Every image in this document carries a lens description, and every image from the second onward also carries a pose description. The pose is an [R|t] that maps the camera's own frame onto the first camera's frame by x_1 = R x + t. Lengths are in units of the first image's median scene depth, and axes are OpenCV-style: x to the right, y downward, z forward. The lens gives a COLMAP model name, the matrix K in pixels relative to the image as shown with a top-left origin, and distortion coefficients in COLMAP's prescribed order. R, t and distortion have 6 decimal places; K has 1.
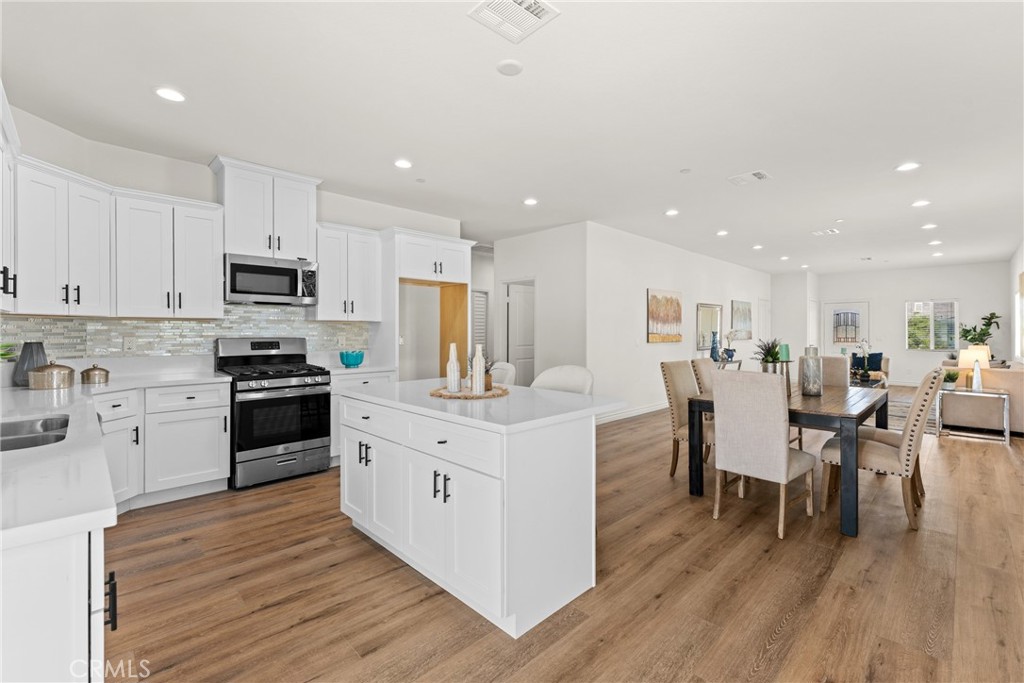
lens RADIAL K [[439.6, 0, 514.3], [0, 439.6, 334.0], [0, 0, 1]] dist [0.004239, 0.000184]
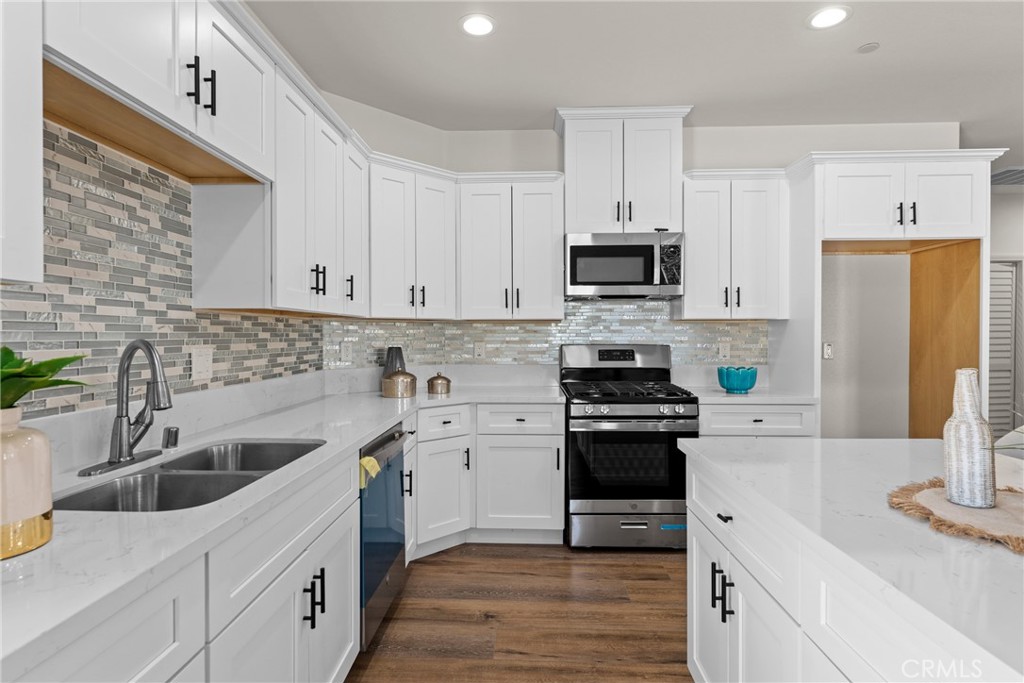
lens RADIAL K [[517.3, 0, 512.7], [0, 517.3, 339.1], [0, 0, 1]] dist [-0.001386, 0.001758]
pose [[0.685370, 0.004149, -0.728183, -0.063070], [-0.003976, 0.999990, 0.001955, -0.001711], [0.728184, 0.001556, 0.685380, 0.321897]]
